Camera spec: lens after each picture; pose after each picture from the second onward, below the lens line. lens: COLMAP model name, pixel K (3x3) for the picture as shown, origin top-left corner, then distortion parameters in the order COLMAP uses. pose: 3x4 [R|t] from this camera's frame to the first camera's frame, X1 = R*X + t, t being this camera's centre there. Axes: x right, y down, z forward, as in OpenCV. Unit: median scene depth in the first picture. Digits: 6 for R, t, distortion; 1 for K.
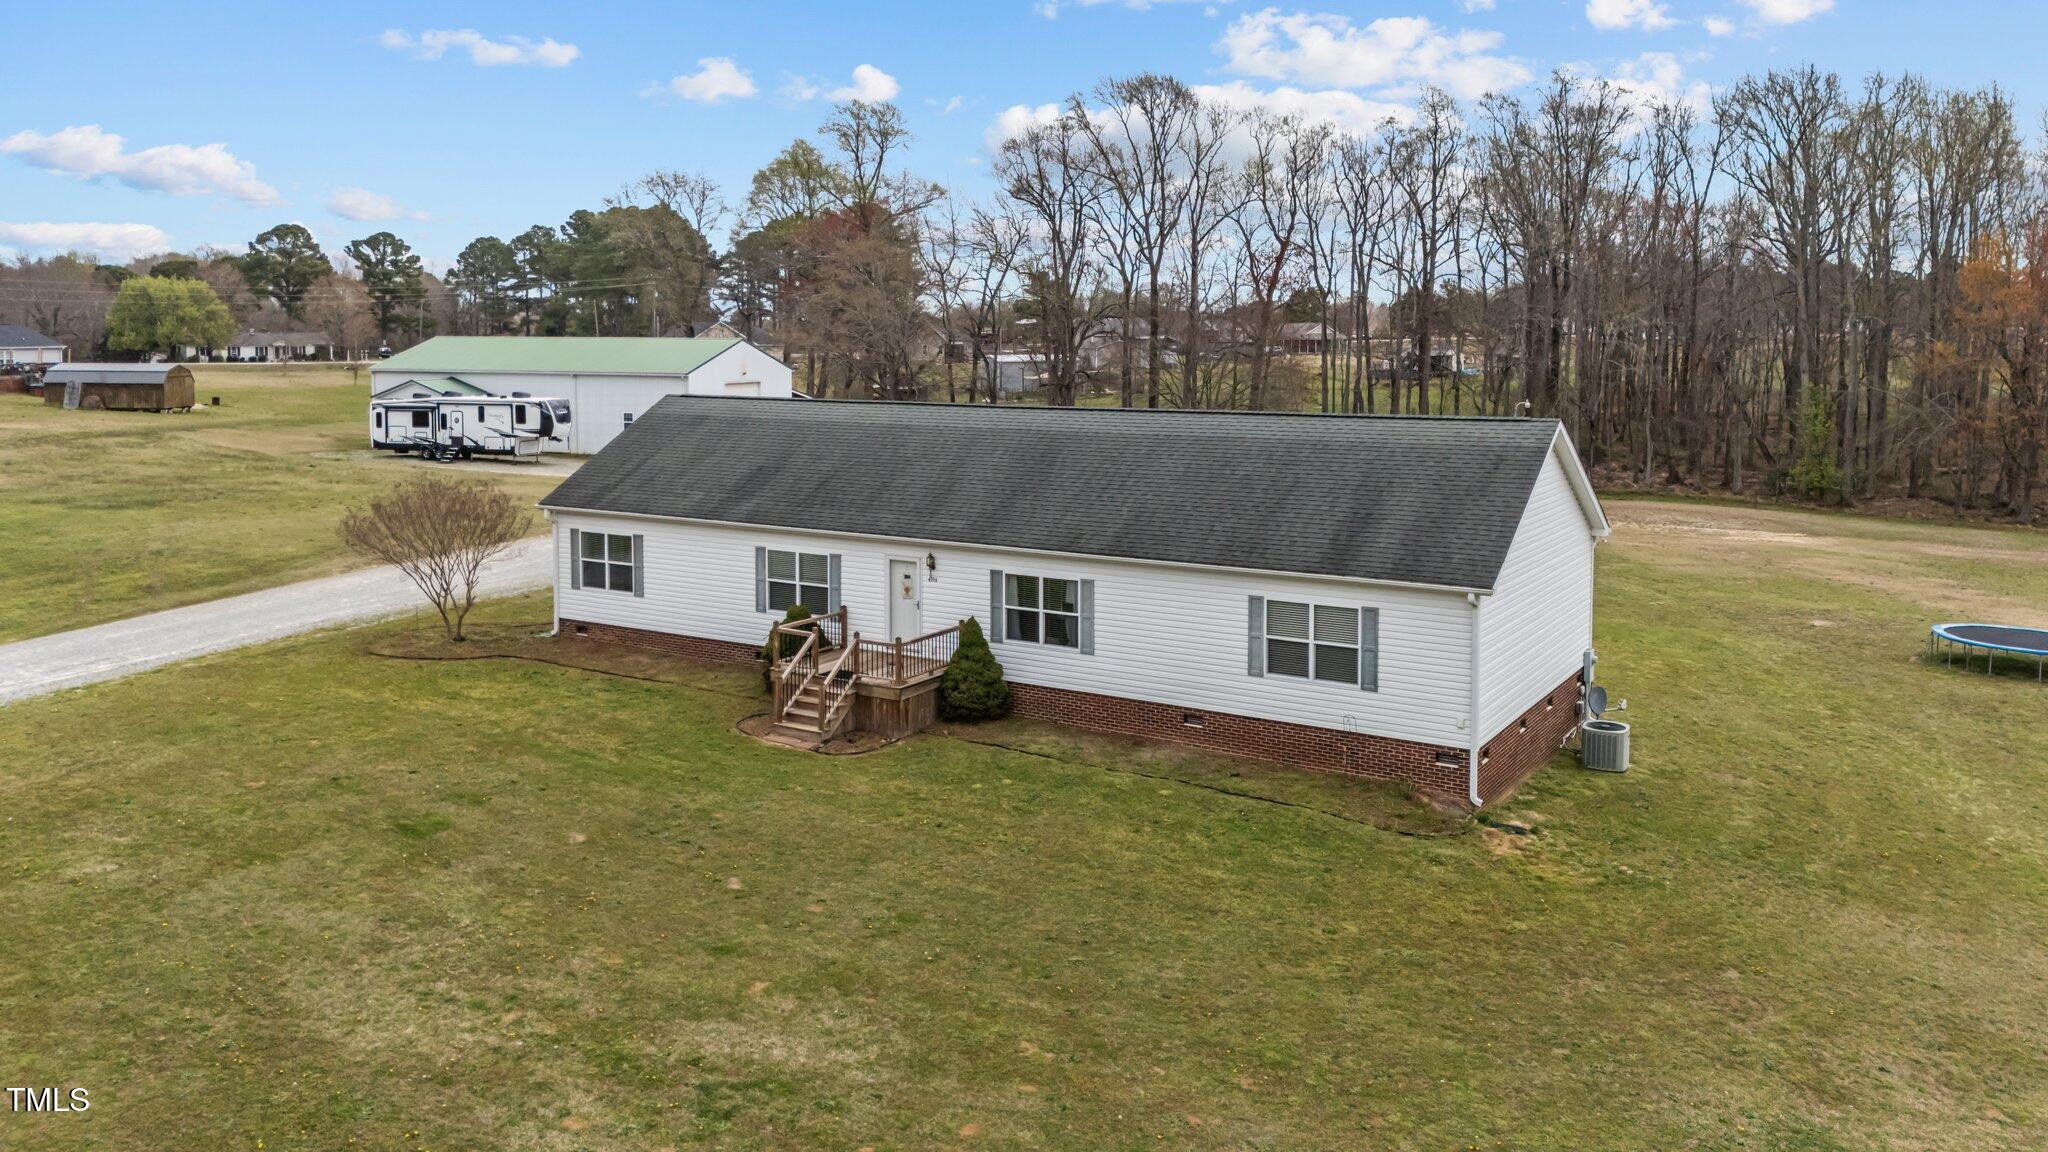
lens RADIAL K [[1551.5, 0, 1026.8], [0, 1551.5, 438.1], [0, 0, 1]] dist [0.070509, -0.059554]
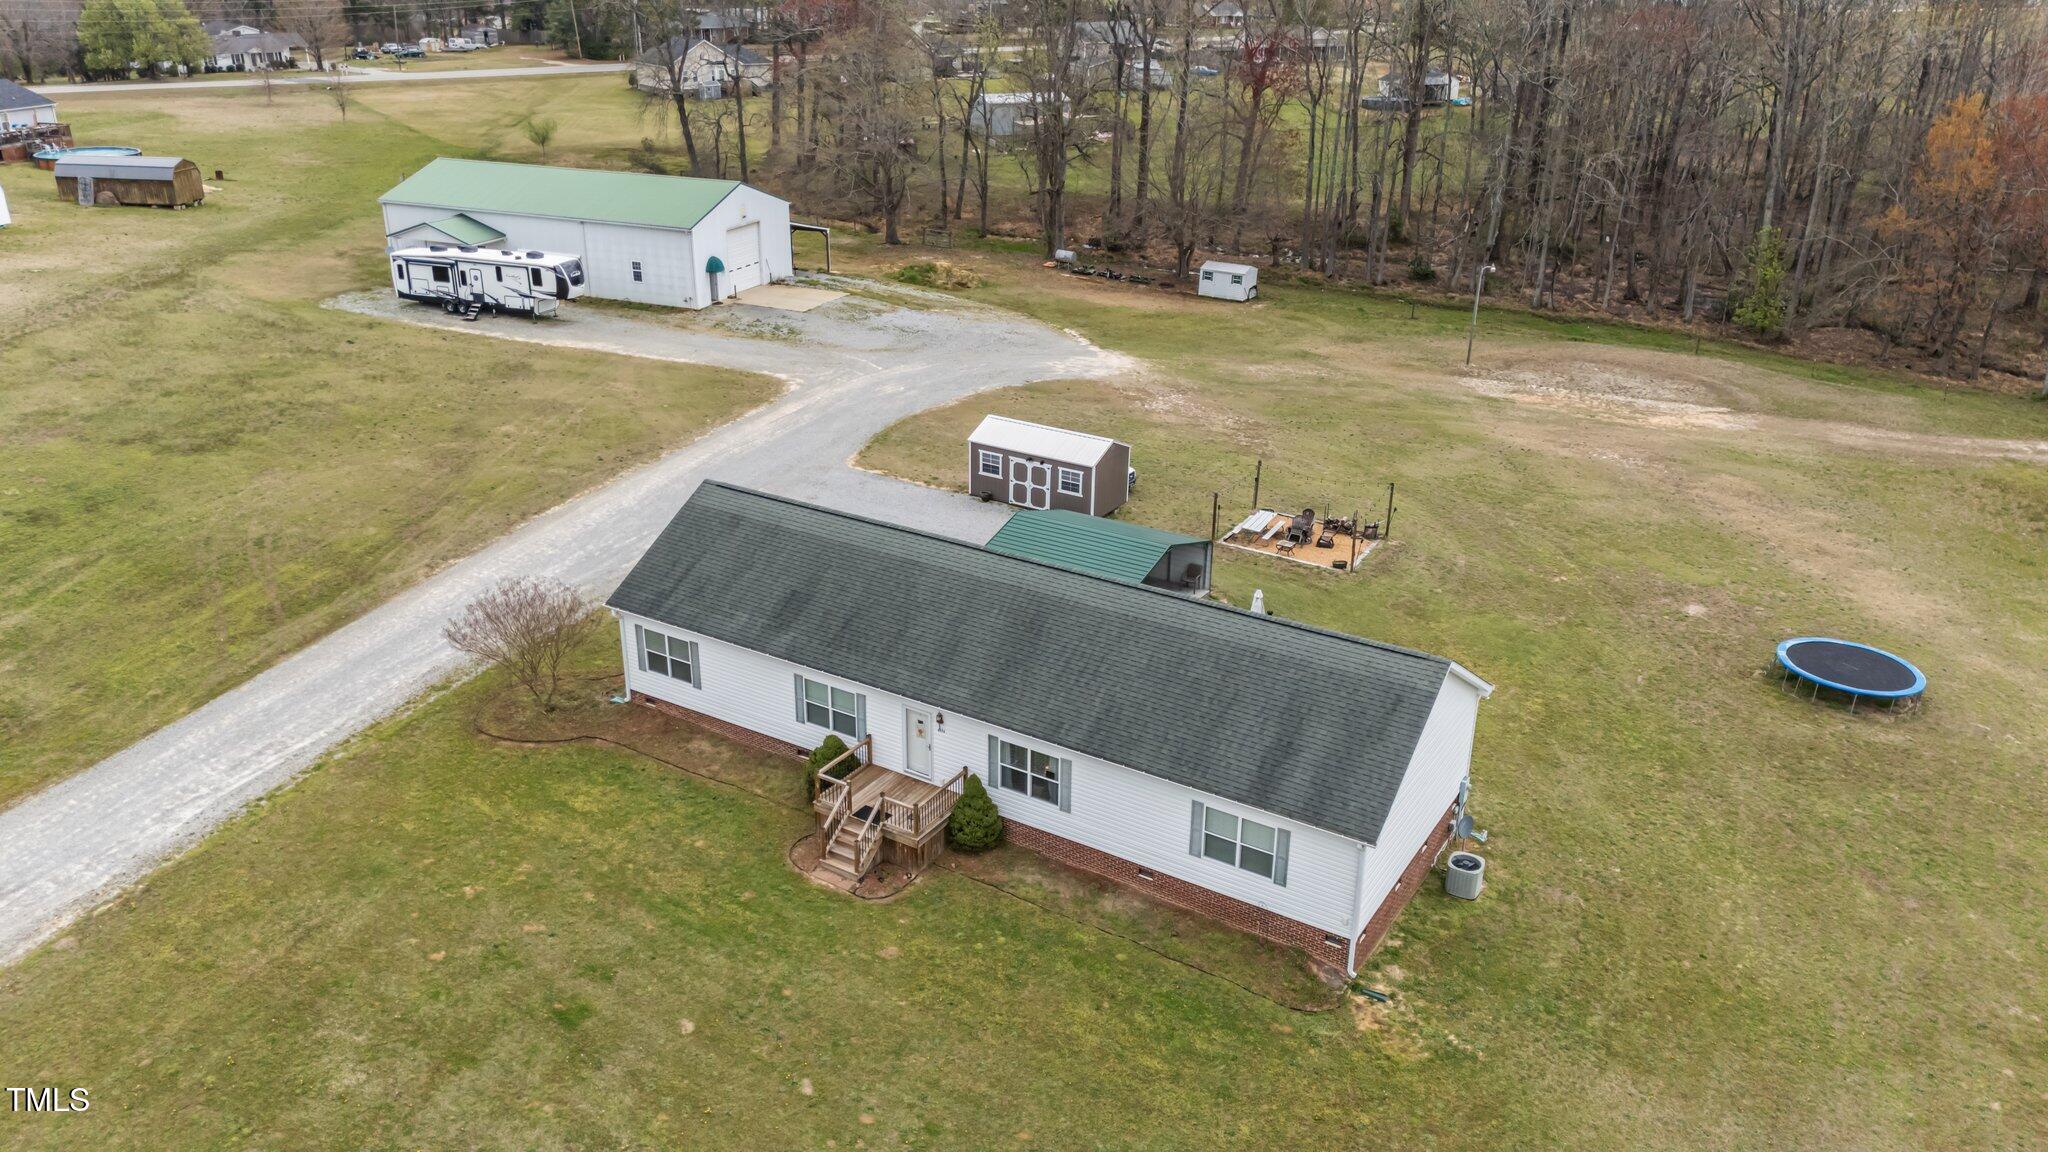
lens RADIAL K [[1511.1, 0, 1024.0], [0, 1511.1, 576.0], [0, 0, 1]] dist [0.064219, -0.051553]
pose [[0.999946, 0.007434, 0.007324, -0.004599], [-0.009373, 0.948339, 0.317120, -0.402993], [-0.004588, -0.317171, 0.948357, -0.101919]]
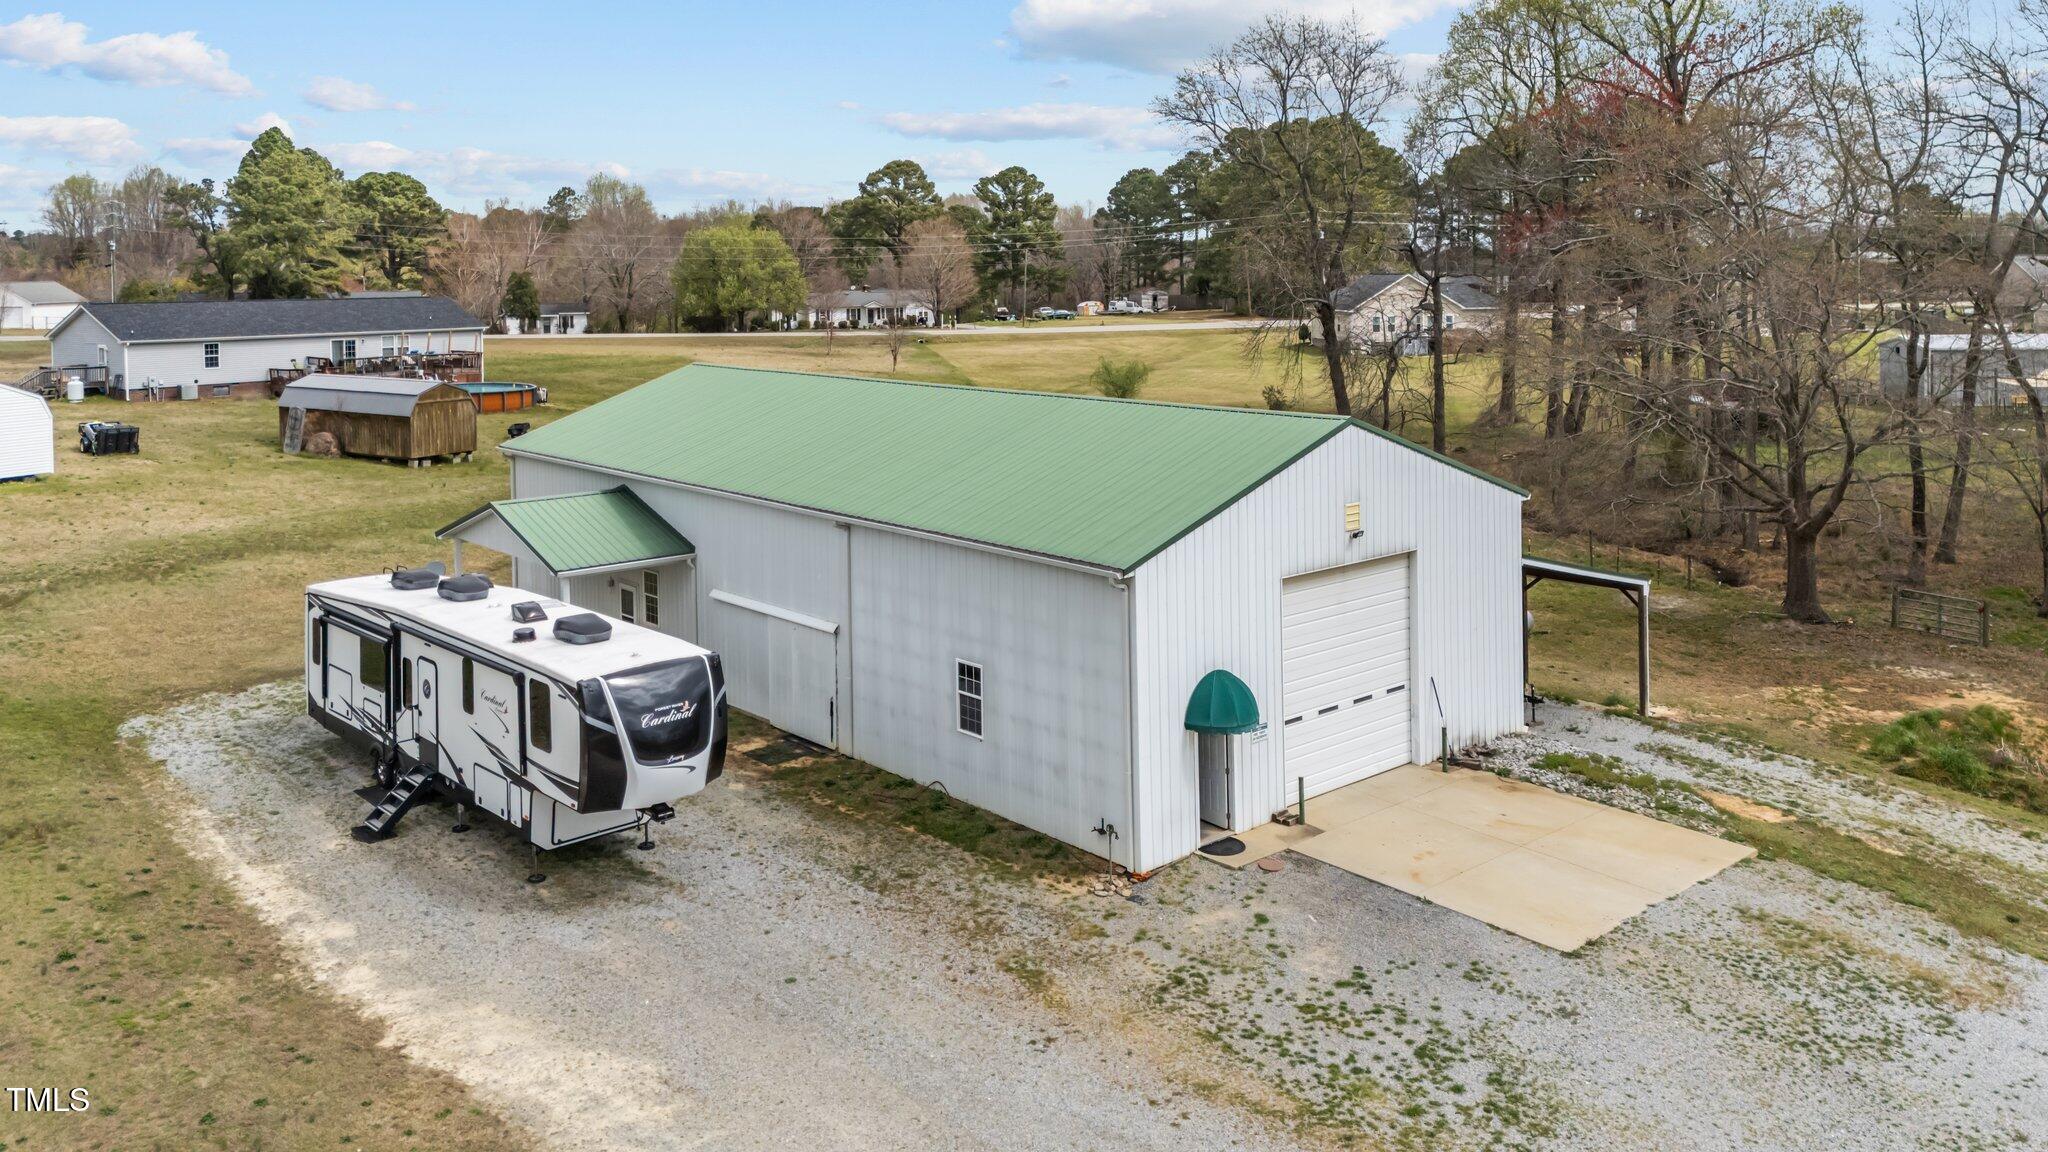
lens RADIAL K [[1551.5, 0, 1026.8], [0, 1551.5, 438.1], [0, 0, 1]] dist [0.070509, -0.059554]
pose [[0.900591, 0.041228, -0.432708, -0.330447], [-0.023309, 0.998640, 0.046636, -0.211796], [0.434042, -0.031914, 0.900327, 2.075274]]
